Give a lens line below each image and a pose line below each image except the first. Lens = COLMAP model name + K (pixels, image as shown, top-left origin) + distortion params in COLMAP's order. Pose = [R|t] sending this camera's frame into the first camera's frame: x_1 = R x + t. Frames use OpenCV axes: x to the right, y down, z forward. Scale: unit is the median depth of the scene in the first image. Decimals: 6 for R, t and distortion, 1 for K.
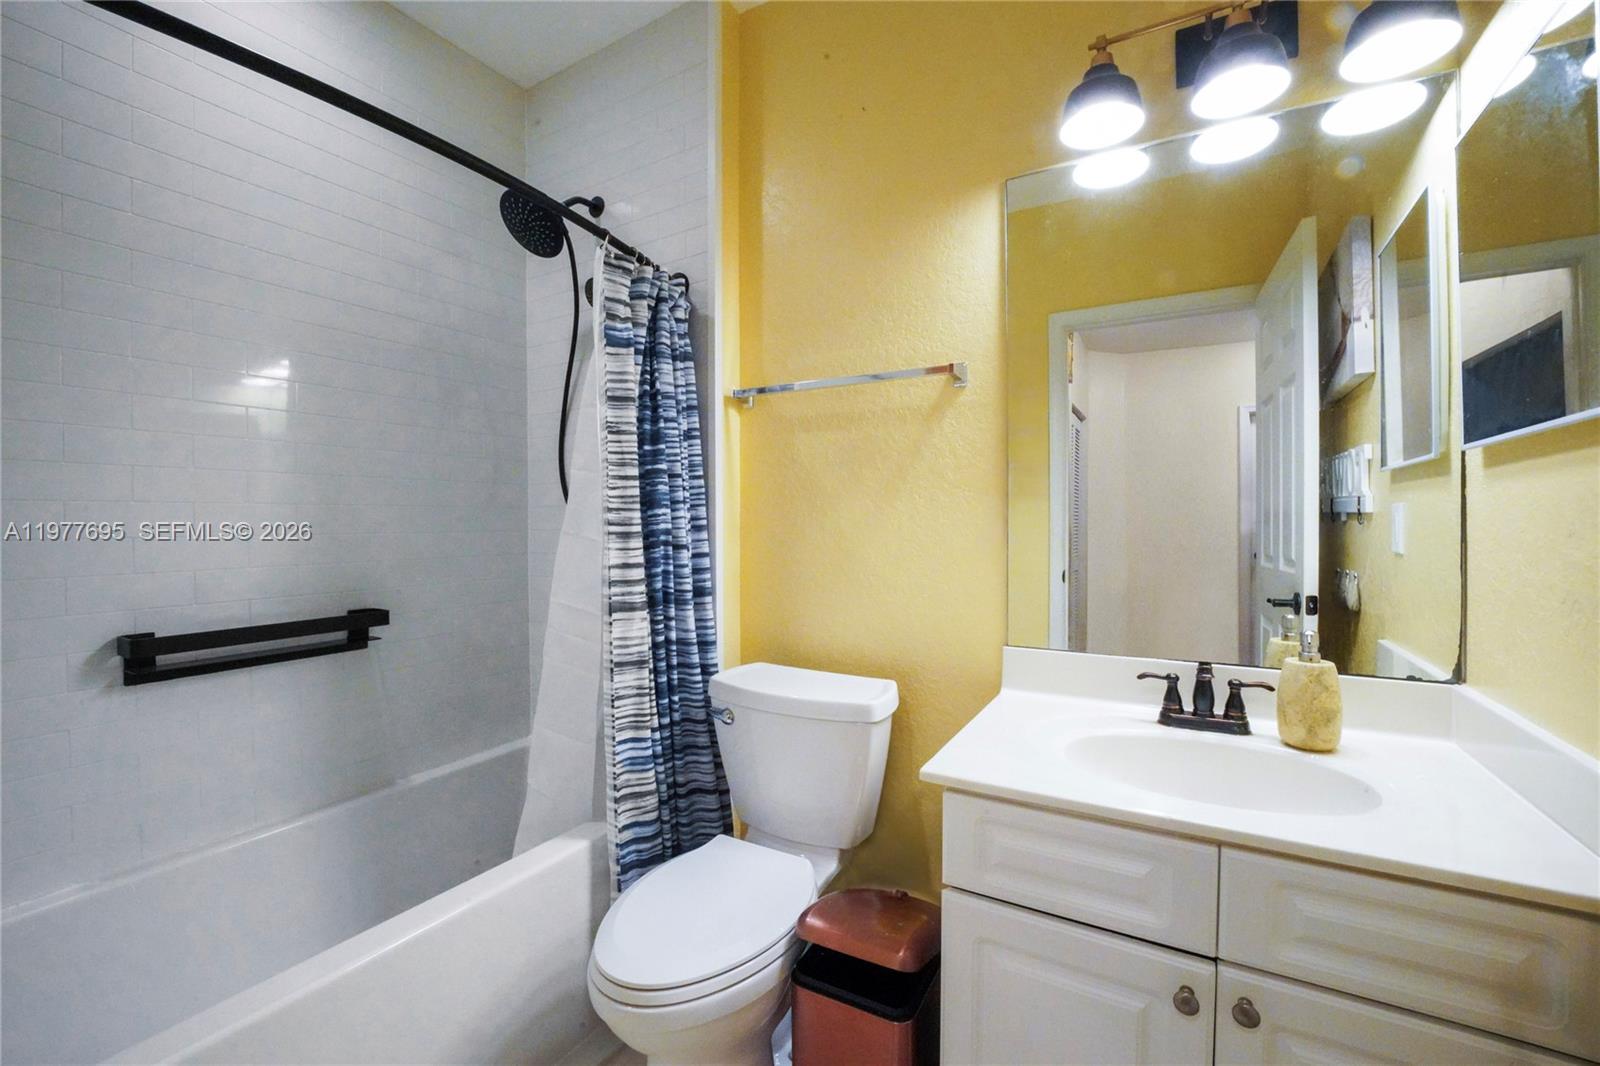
lens RADIAL K [[639.6, 0, 800.0], [0, 639.6, 533.0], [0, 0, 1]] dist [-0.036055, 0.000424]
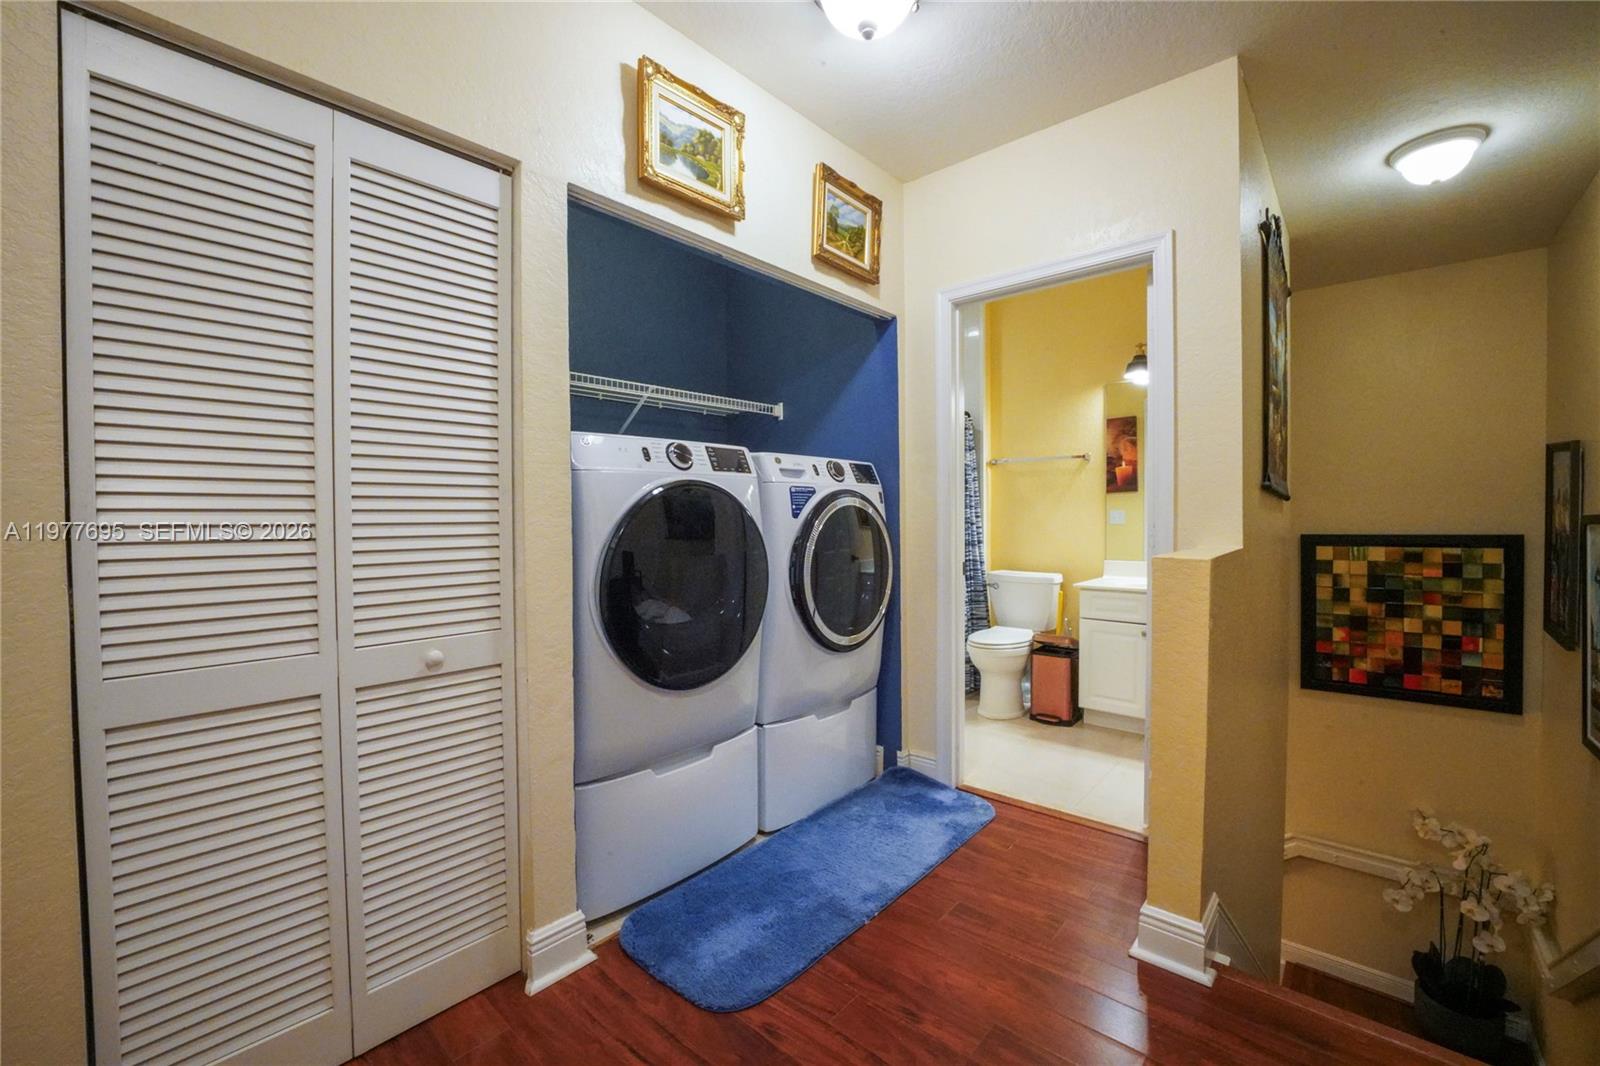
lens RADIAL K [[639.6, 0, 800.0], [0, 639.6, 533.0], [0, 0, 1]] dist [-0.036055, 0.000424]
pose [[0.979735, 0.001926, -0.200288, -0.357652], [0.001379, 0.999865, 0.016359, 0.015670], [0.200293, -0.016304, 0.979600, -1.673283]]
